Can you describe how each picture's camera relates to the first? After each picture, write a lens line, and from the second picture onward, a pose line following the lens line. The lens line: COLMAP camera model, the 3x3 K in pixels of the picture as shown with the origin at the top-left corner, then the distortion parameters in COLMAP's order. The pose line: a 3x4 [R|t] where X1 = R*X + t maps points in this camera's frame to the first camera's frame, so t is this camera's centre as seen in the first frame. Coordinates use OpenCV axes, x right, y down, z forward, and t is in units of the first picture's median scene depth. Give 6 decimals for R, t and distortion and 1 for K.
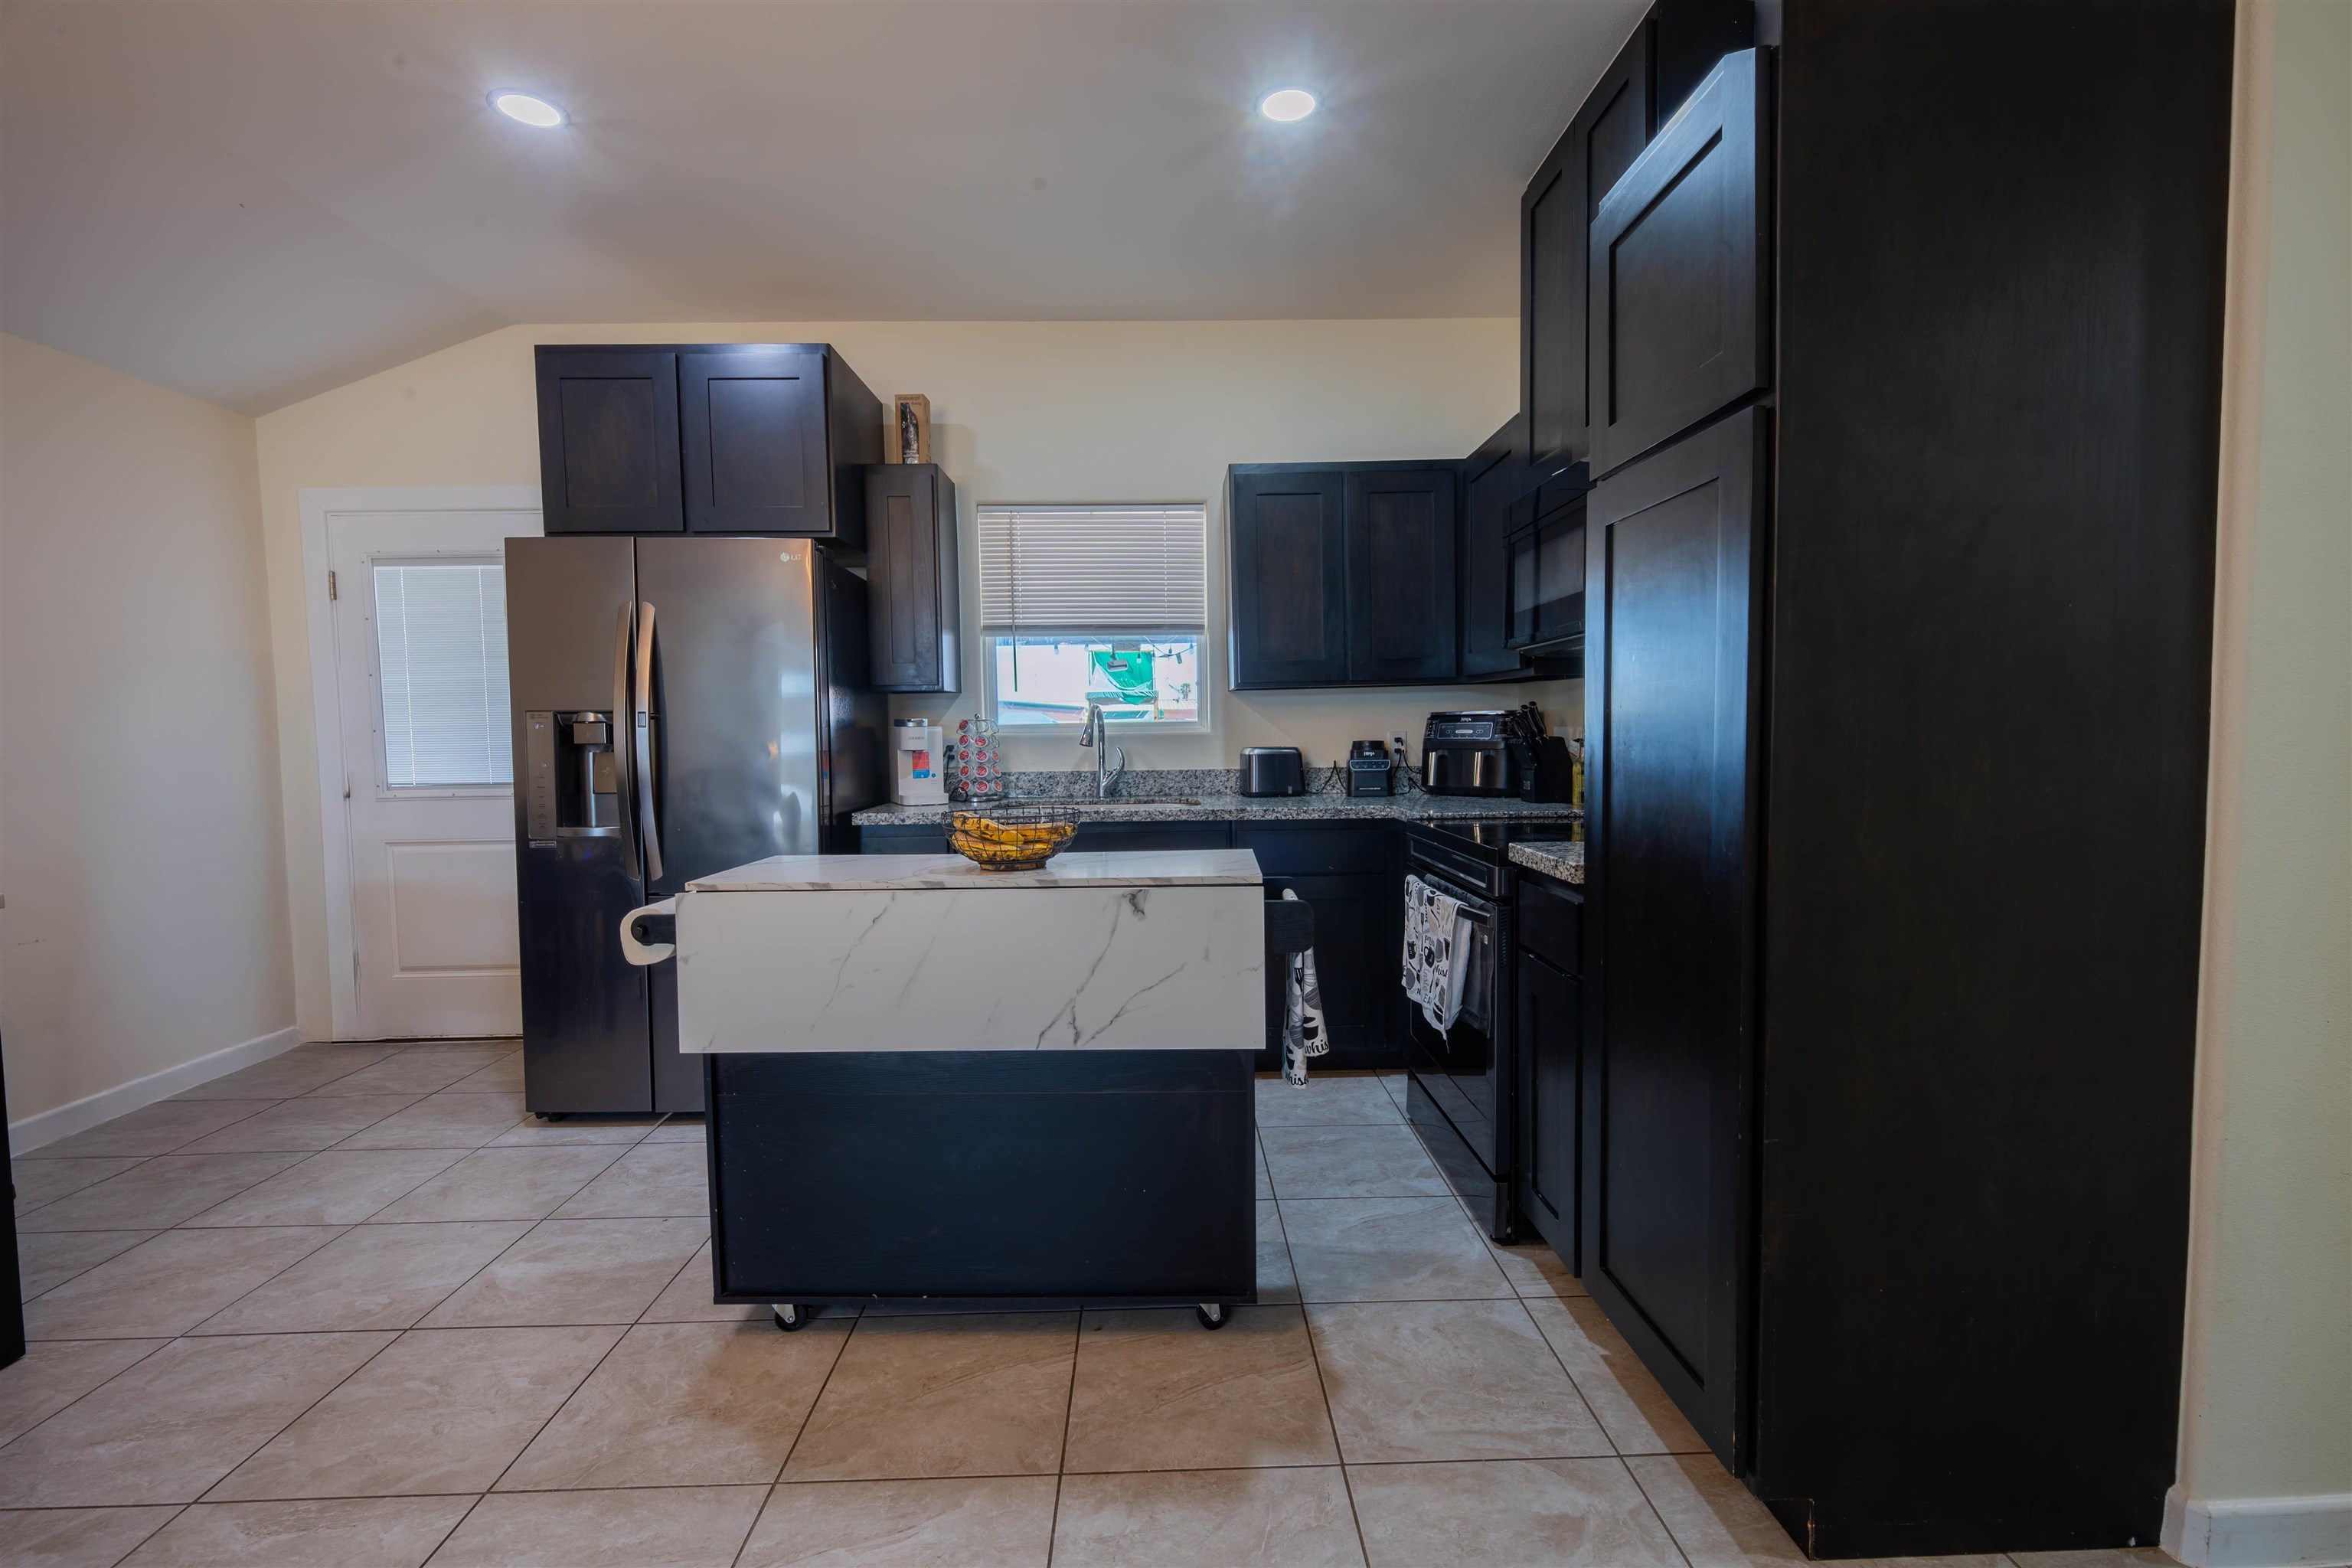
lens RADIAL K [[995.1, 0, 1138.1], [0, 995.1, 802.1], [0, 0, 1]] dist [-0.007037, -0.001506]
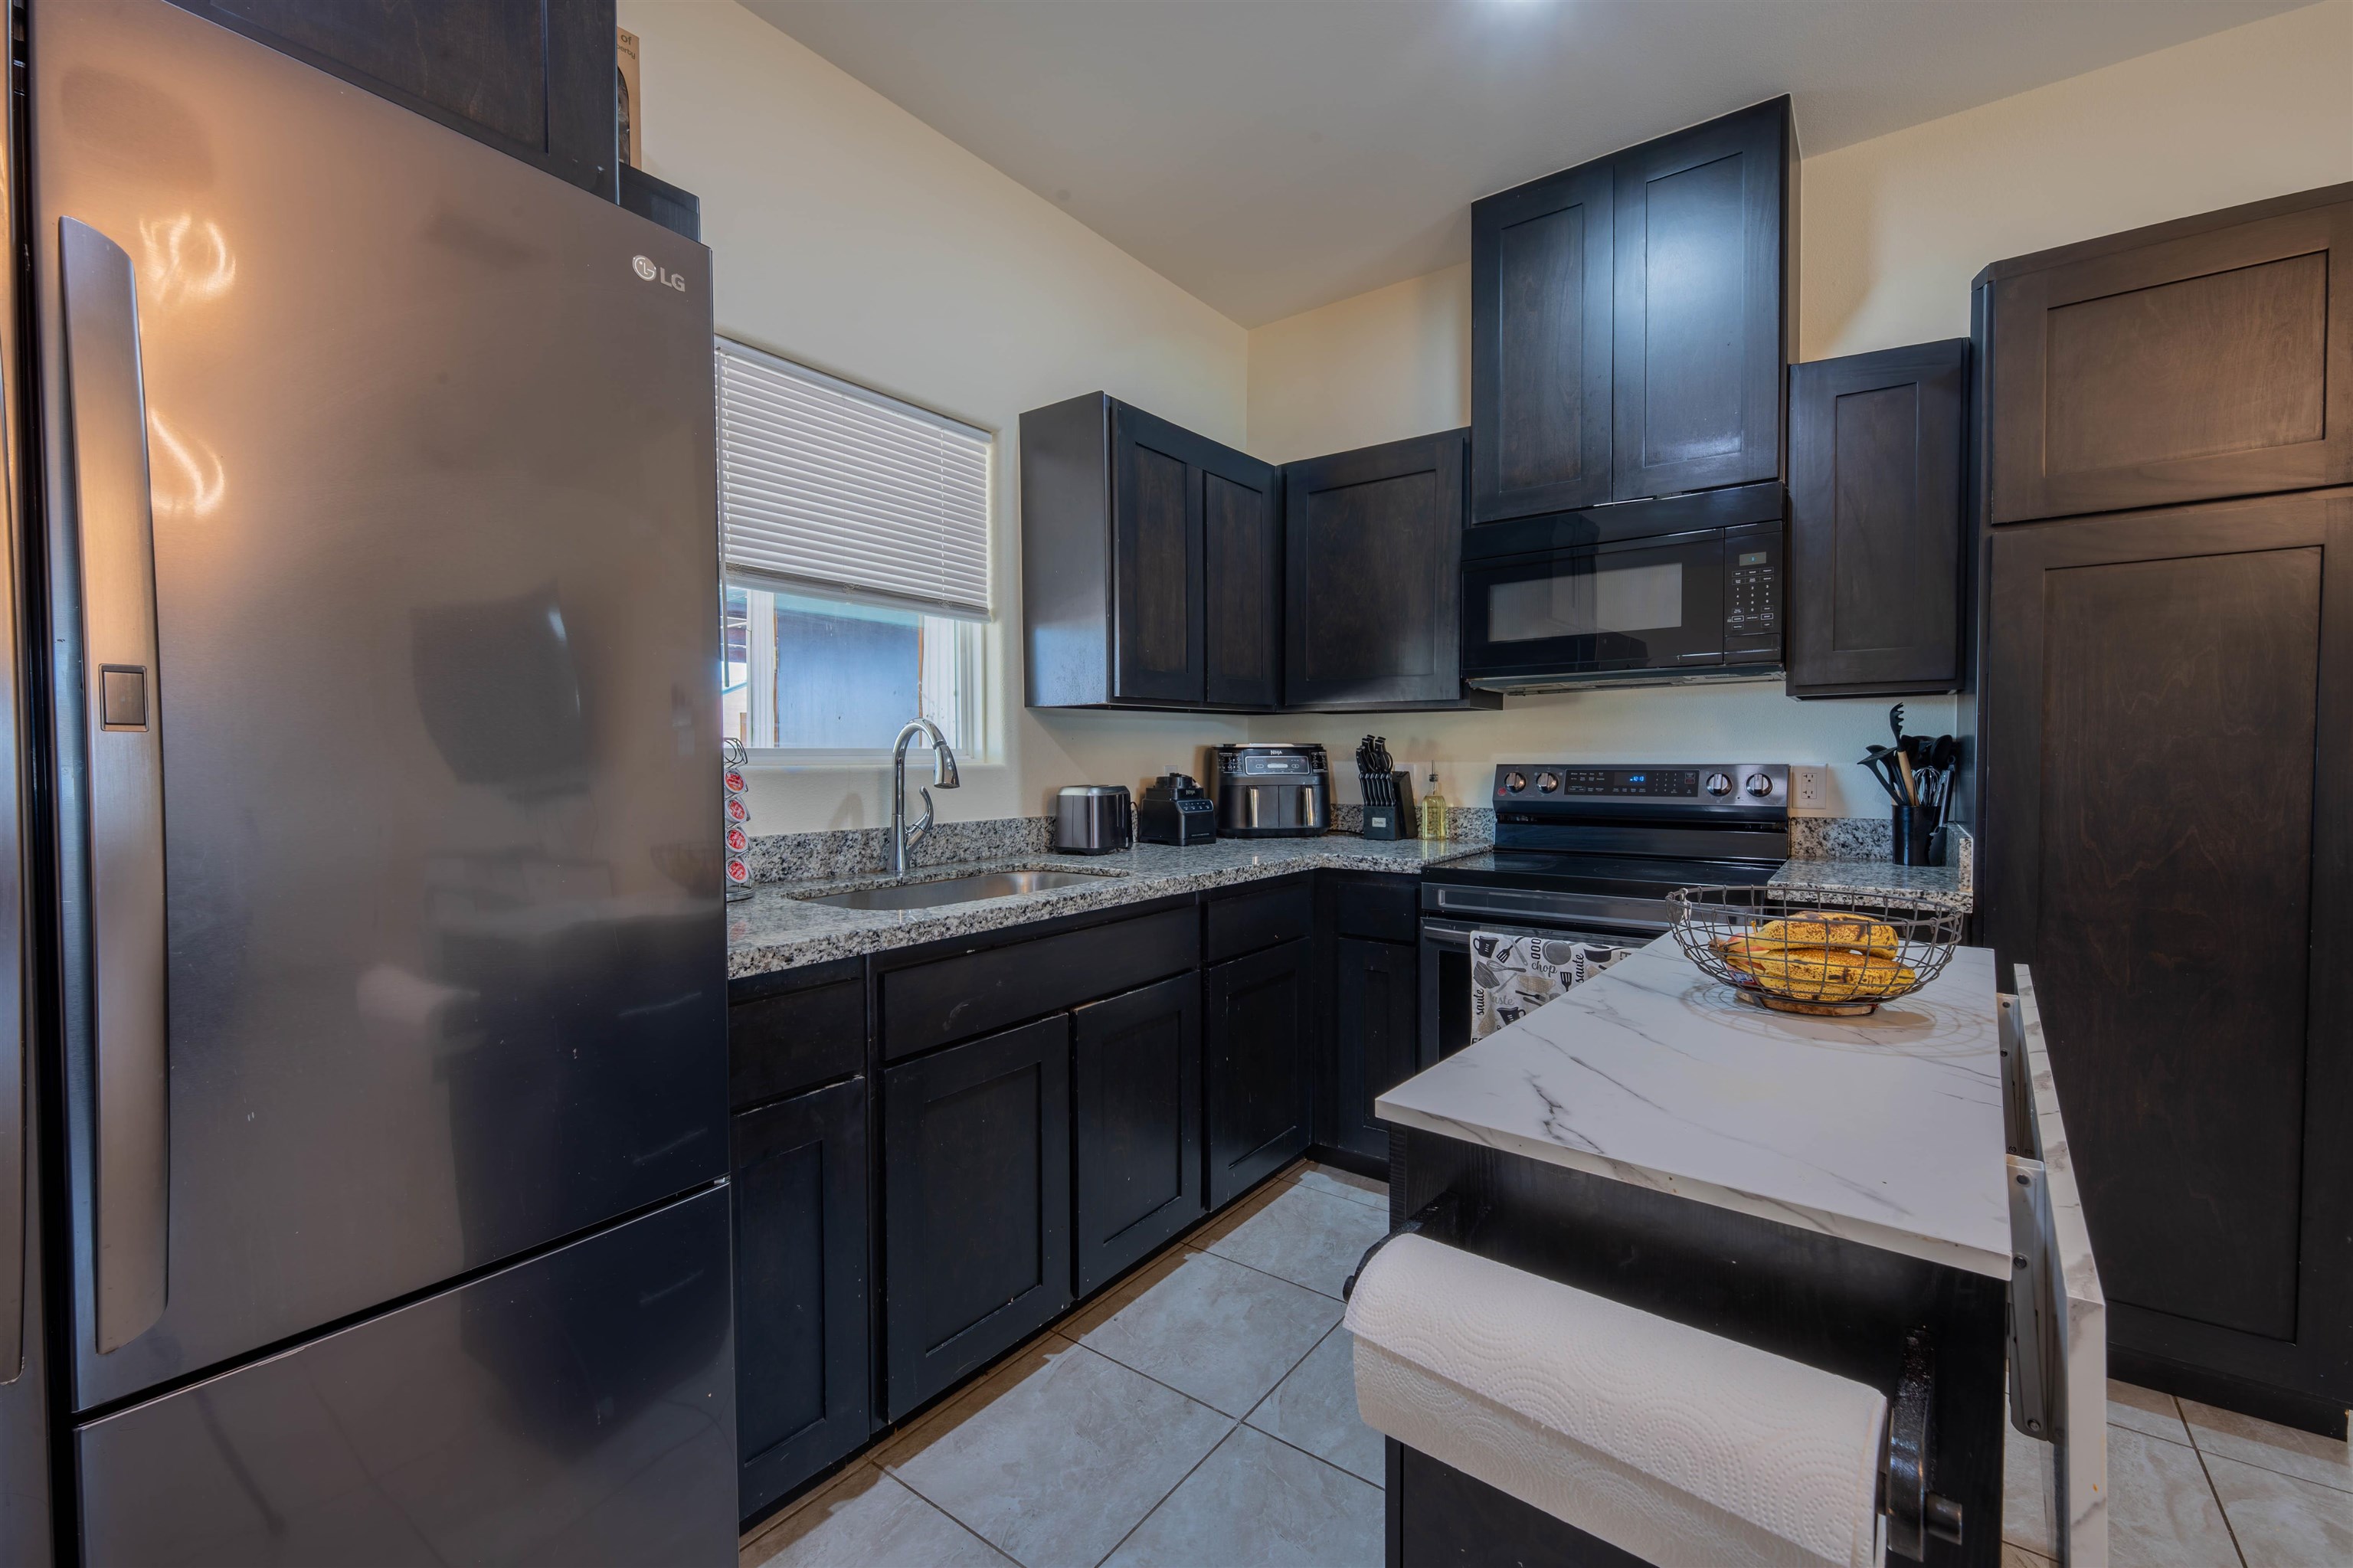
lens RADIAL K [[995.5, 0, 1156.8], [0, 995.5, 787.7], [0, 0, 1]] dist [-0.007037, -0.001506]
pose [[0.596416, -0.012870, 0.802572, -0.470038], [0.054207, 0.998235, -0.024275, -0.036372], [-0.800843, 0.057983, 0.596061, 0.572719]]
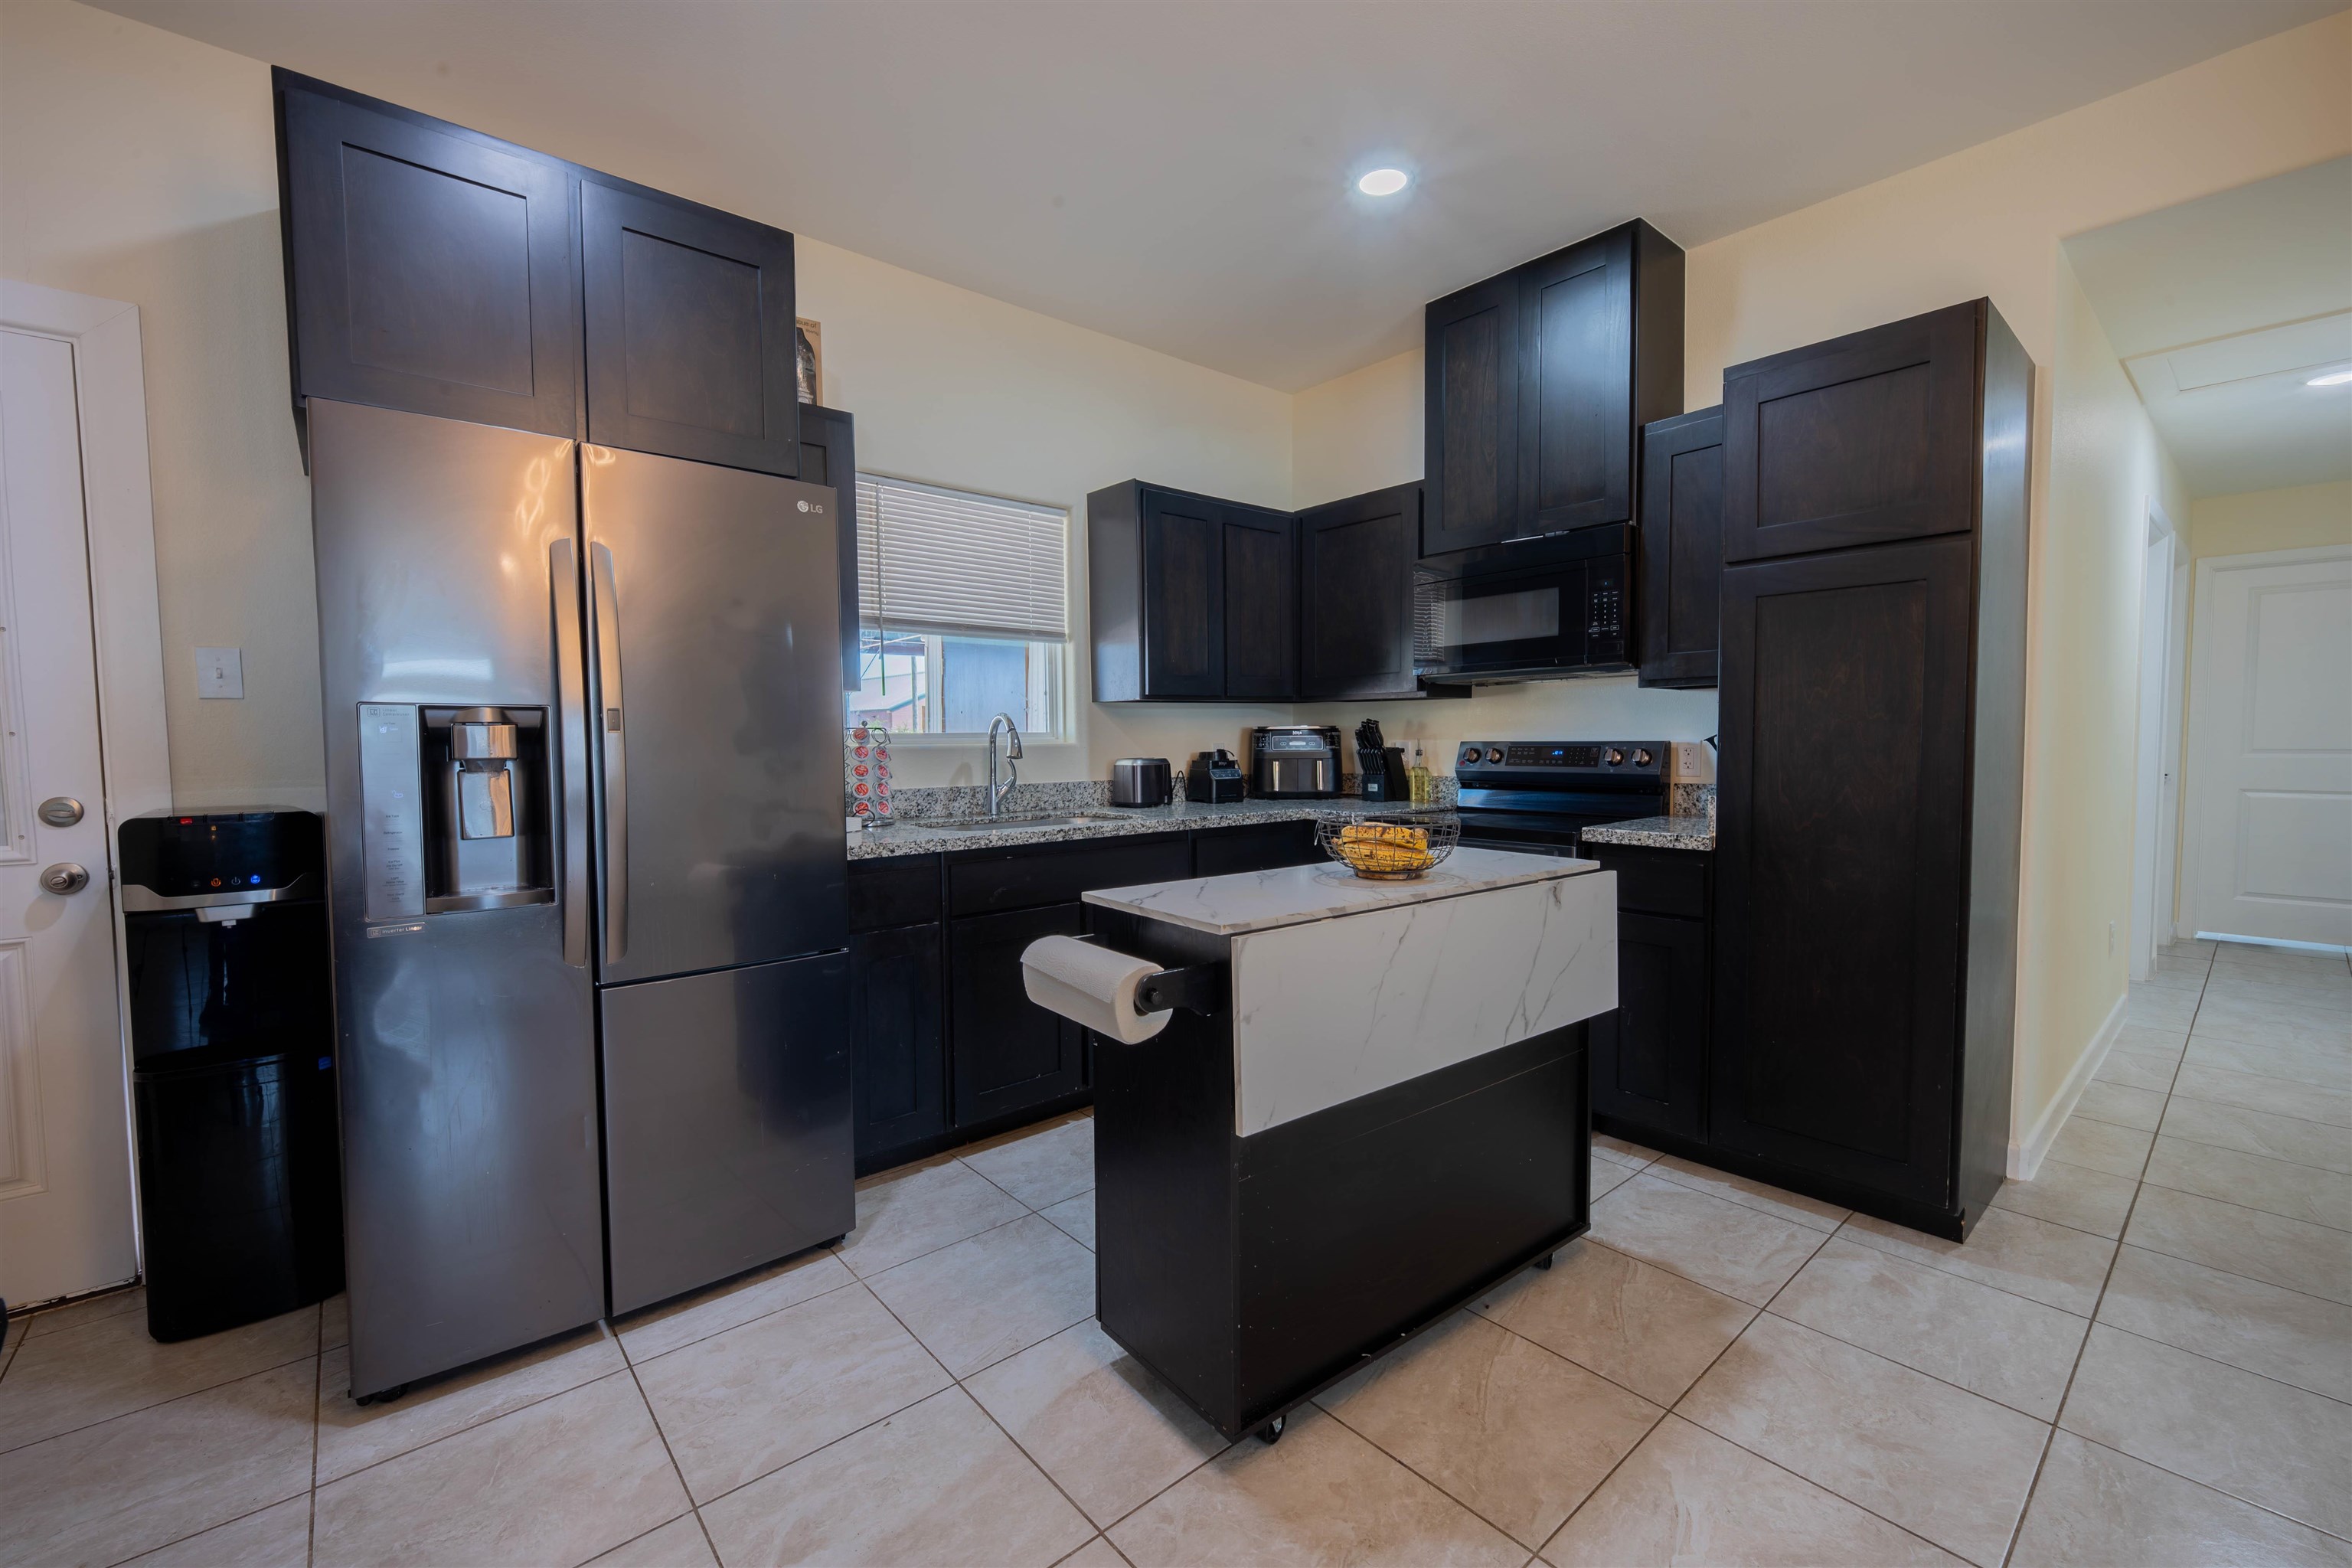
lens RADIAL K [[995.1, 0, 1145.1], [0, 995.1, 795.7], [0, 0, 1]] dist [-0.007037, -0.001506]
pose [[0.768815, -0.030499, 0.638744, -0.565308], [0.044821, 0.998976, -0.006248, -0.011345], [-0.637899, 0.033433, 0.769394, 0.234747]]
